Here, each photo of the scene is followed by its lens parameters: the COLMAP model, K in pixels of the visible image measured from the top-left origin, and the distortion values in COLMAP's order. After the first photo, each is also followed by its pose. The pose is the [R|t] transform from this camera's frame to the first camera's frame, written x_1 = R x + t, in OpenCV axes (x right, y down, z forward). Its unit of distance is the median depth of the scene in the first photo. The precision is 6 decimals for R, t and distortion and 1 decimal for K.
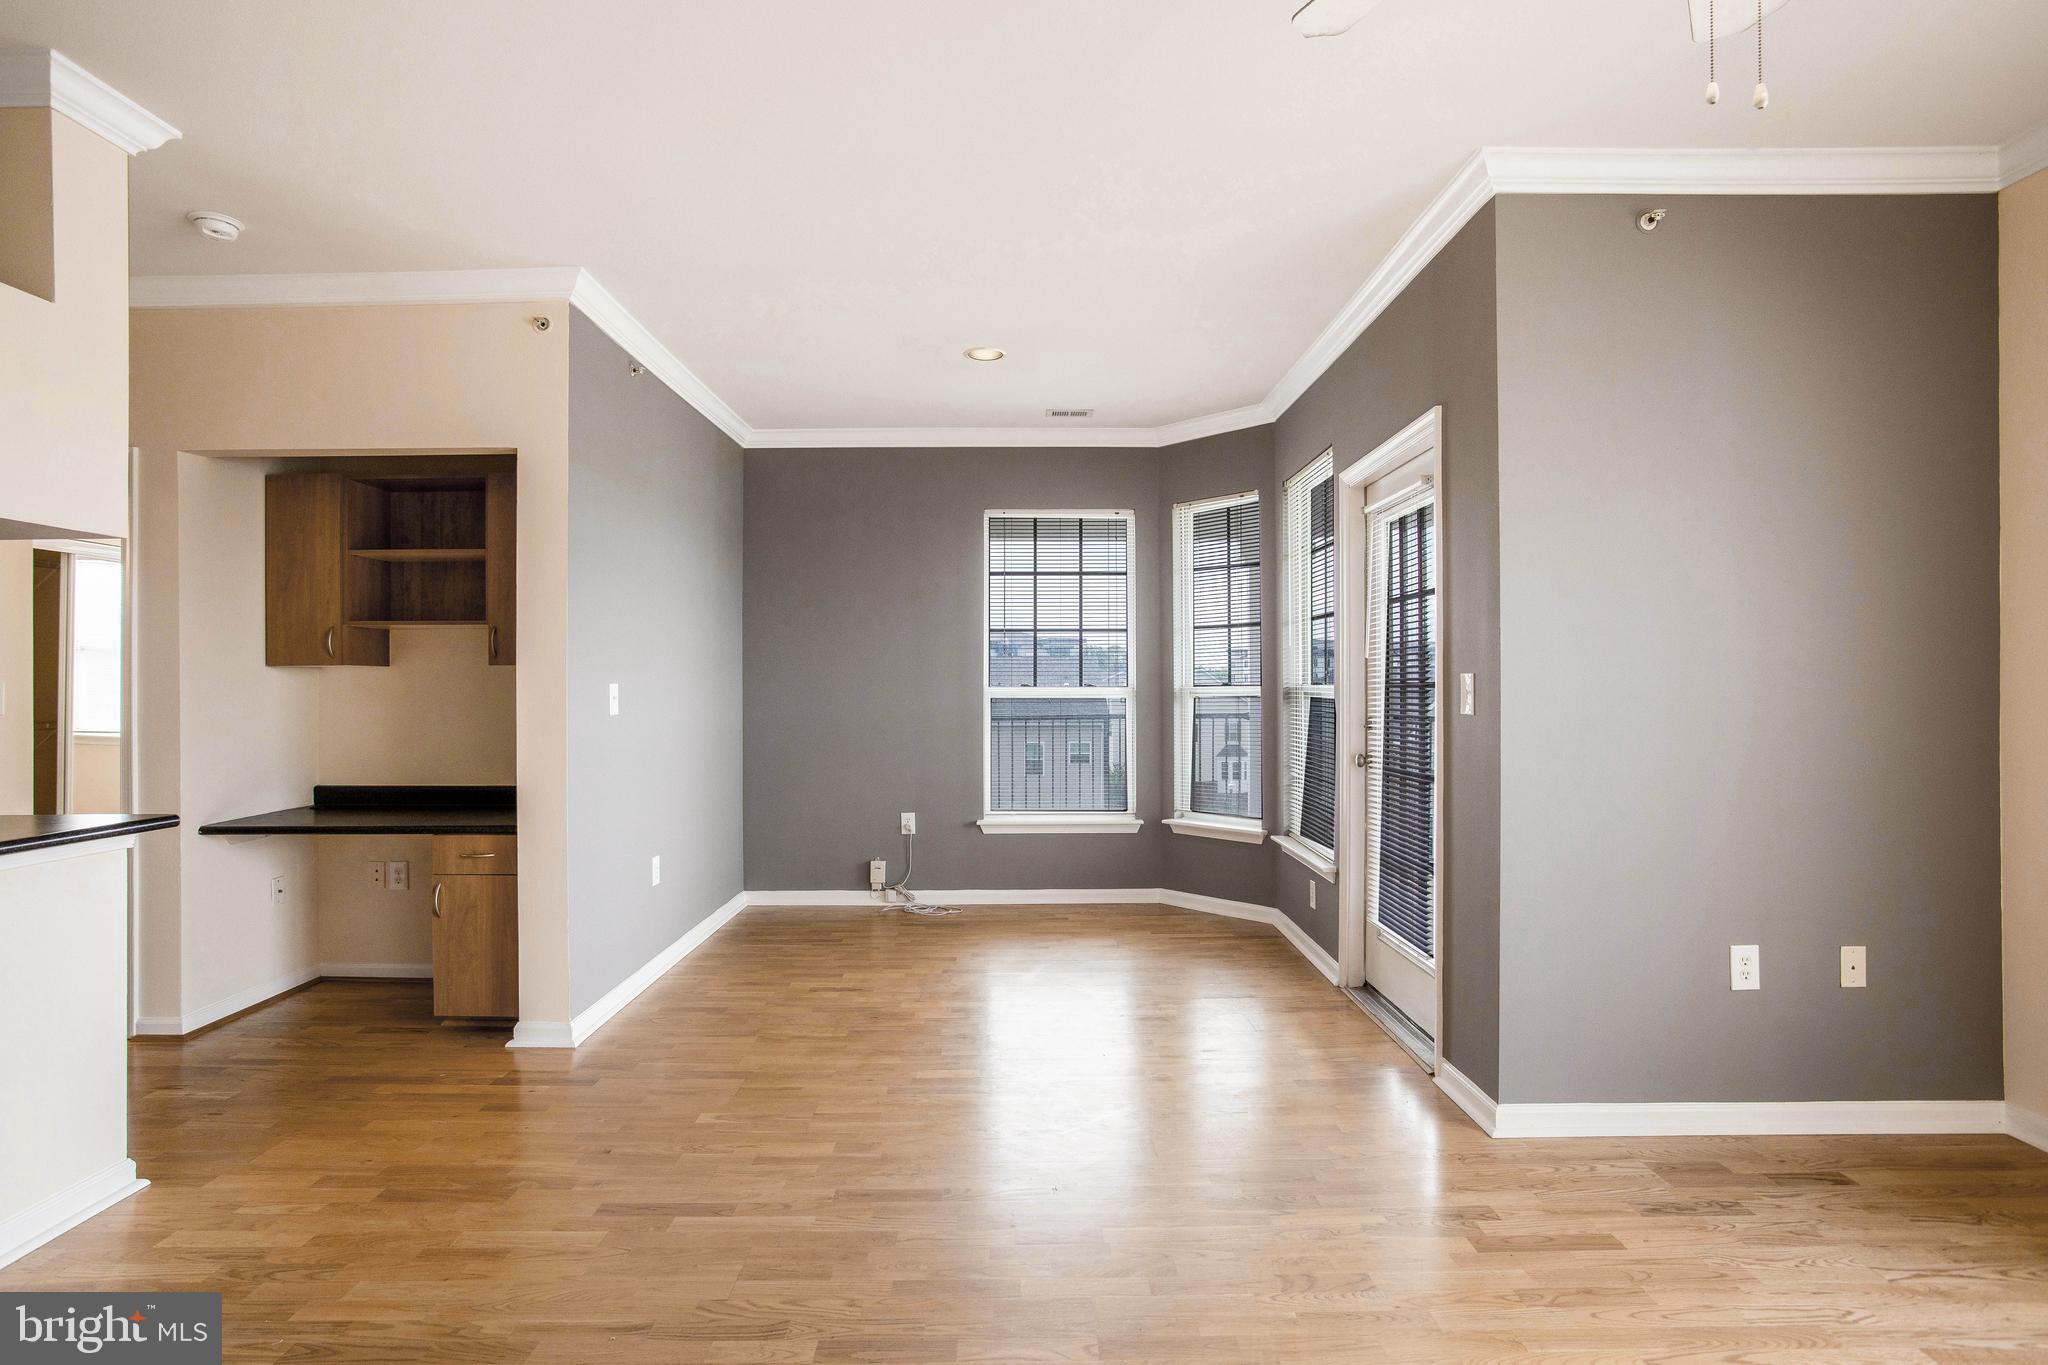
lens RADIAL K [[1033.9, 0, 1019.9], [0, 1033.9, 682.2], [0, 0, 1]] dist [-0.052649, 0.032793]
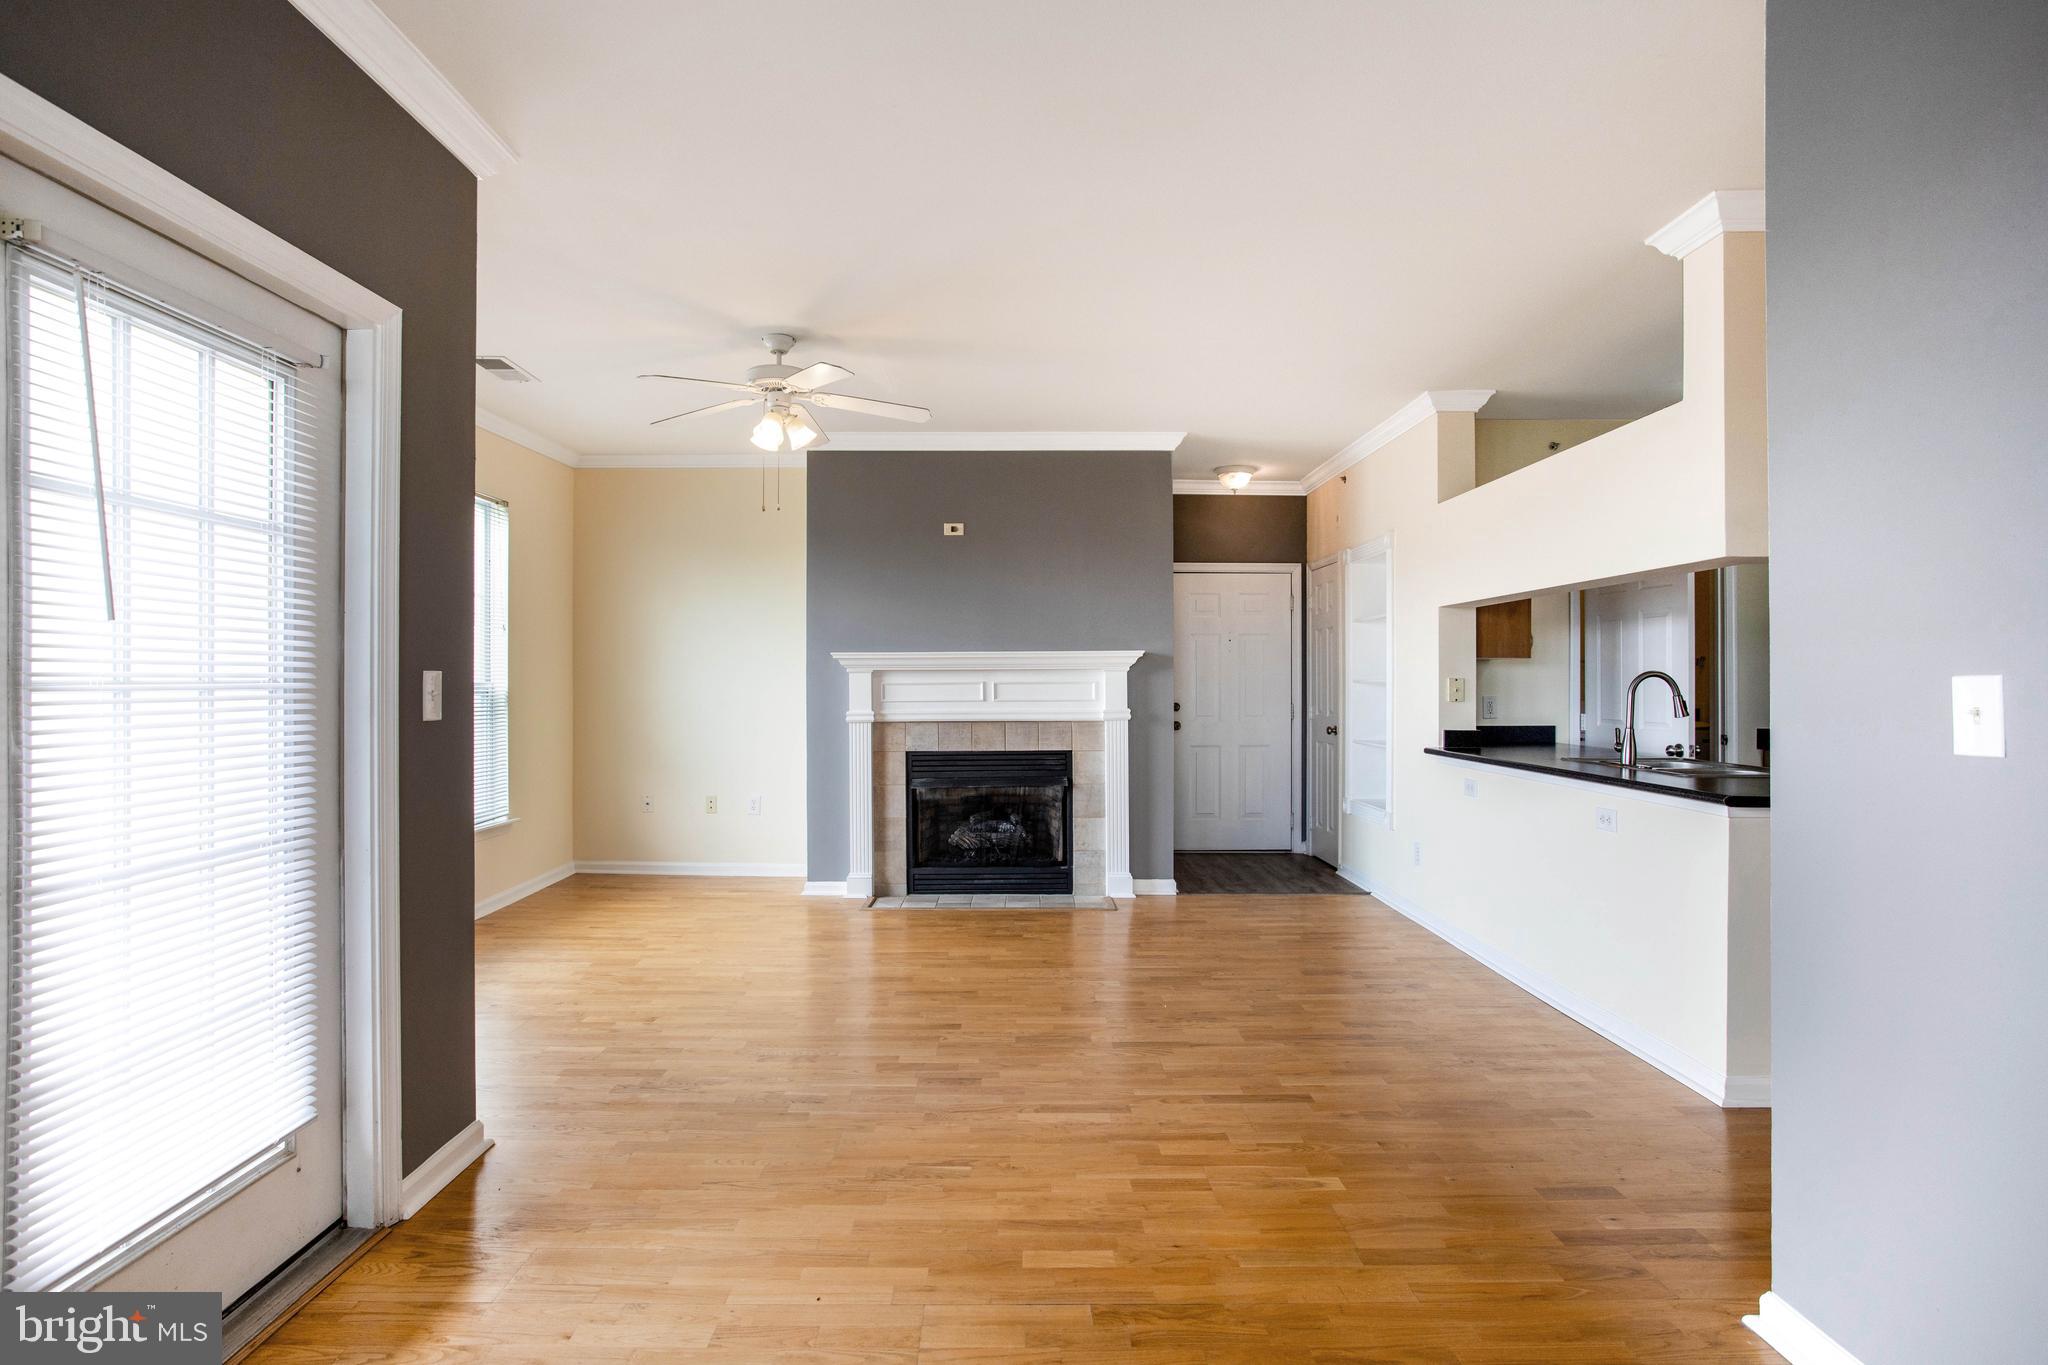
lens RADIAL K [[1006.3, 0, 1013.8], [0, 1006.3, 684.9], [0, 0, 1]] dist [-0.065569, 0.036545]
pose [[-0.999988, 0.004852, 0.000144, -0.027769], [0.004852, 0.999985, -0.002373, 0.003486], [-0.000156, -0.002372, -0.999997, 1.288371]]
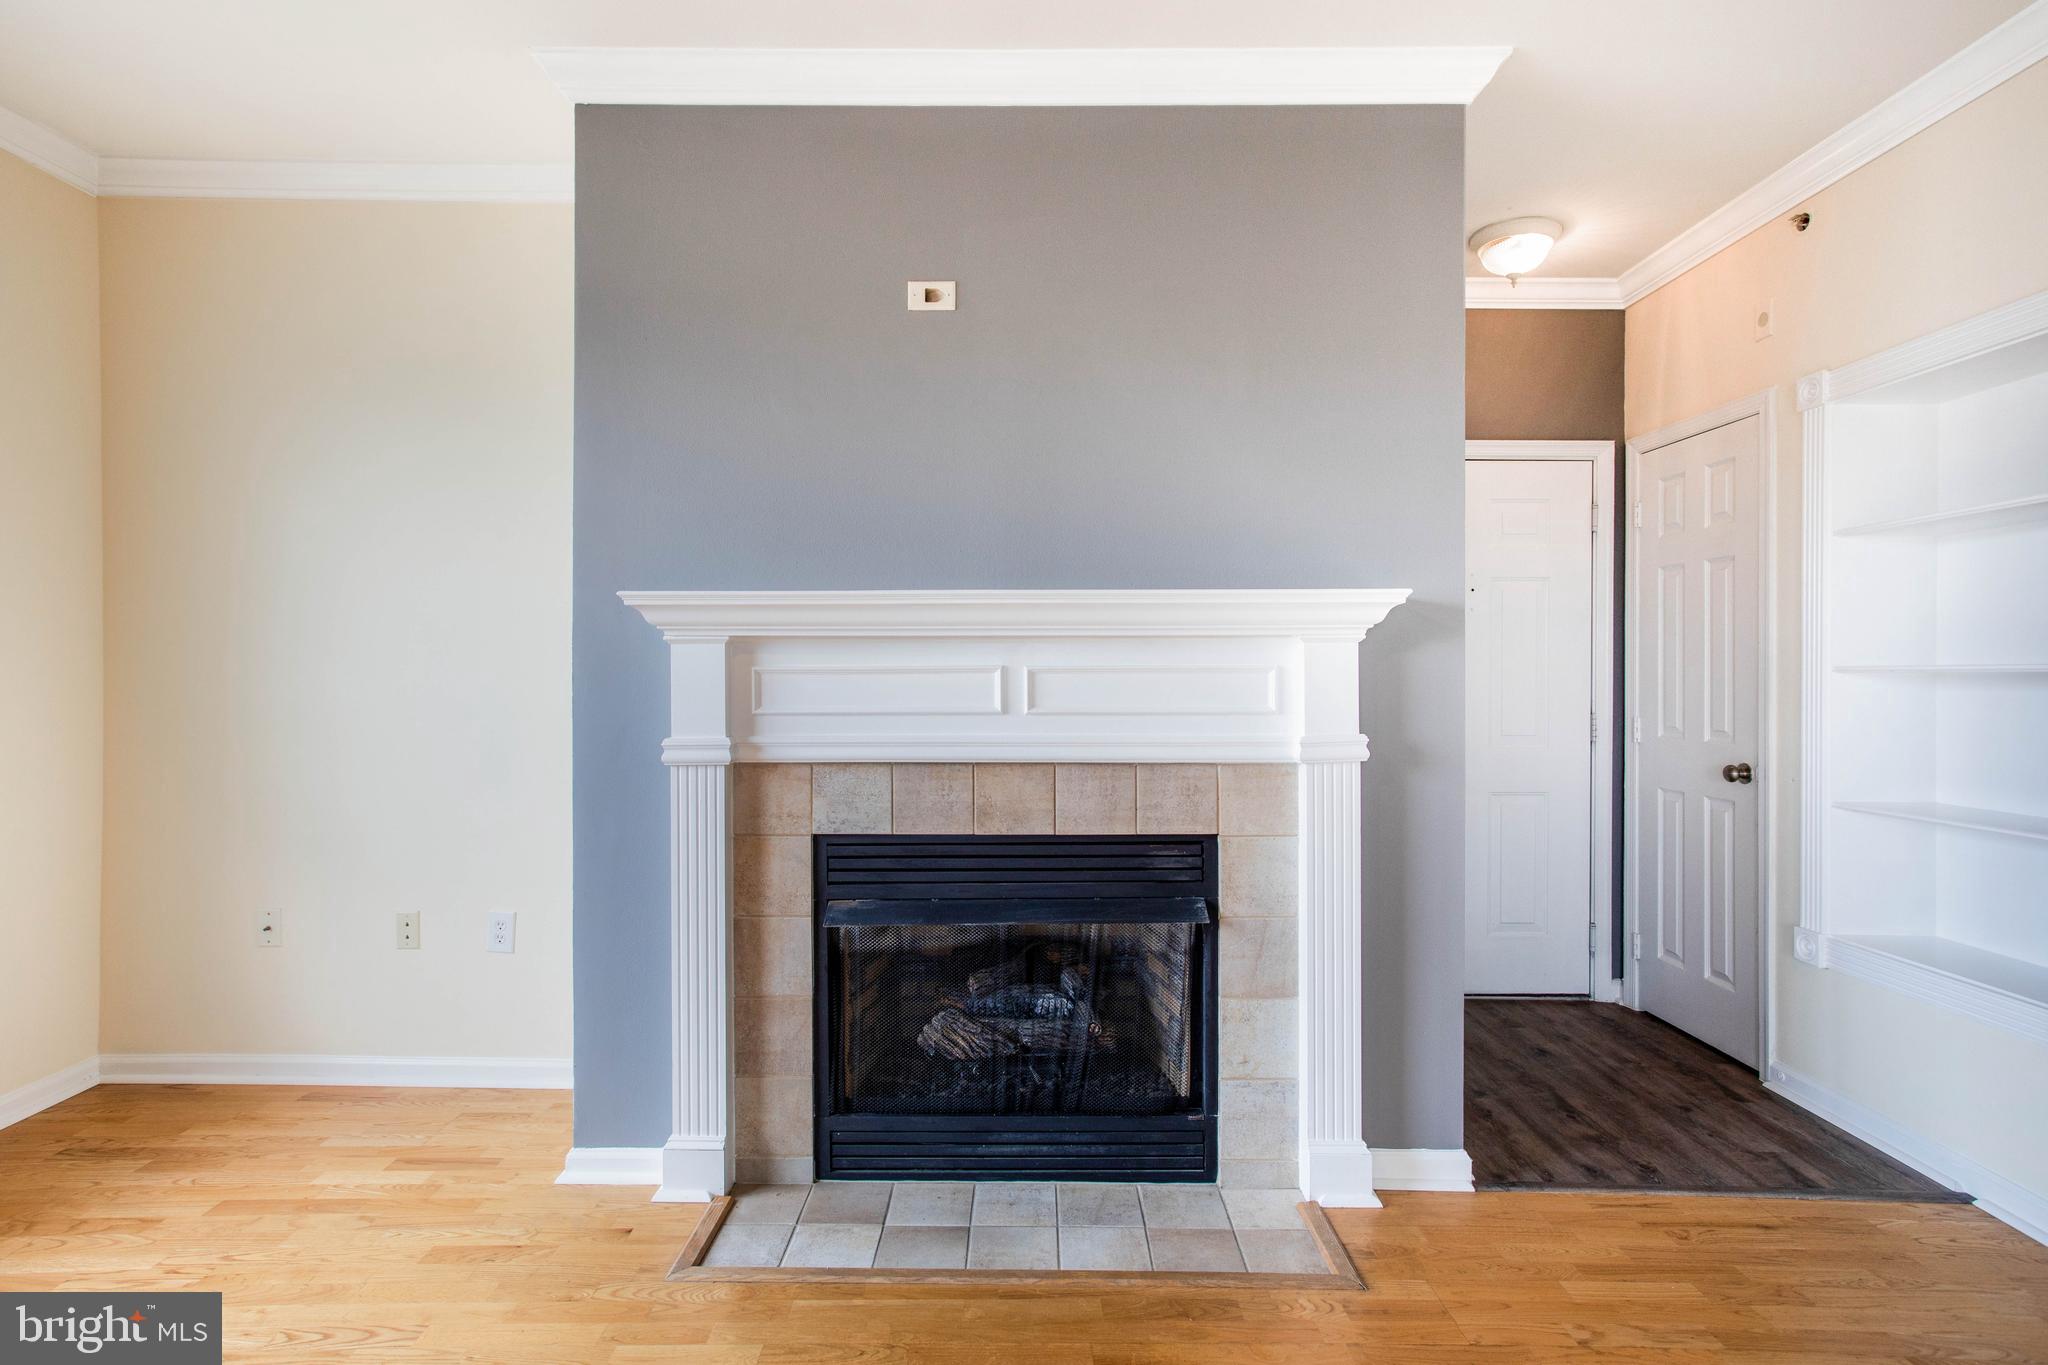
lens RADIAL K [[1019.6, 0, 1025.8], [0, 1019.6, 677.0], [0, 0, 1]] dist [0.009596, 0.000506]
pose [[-0.999985, 0.001453, -0.005327, 0.004476], [0.001455, 0.999999, -0.000493, 0.002272], [0.005327, -0.000501, -0.999986, 0.459213]]
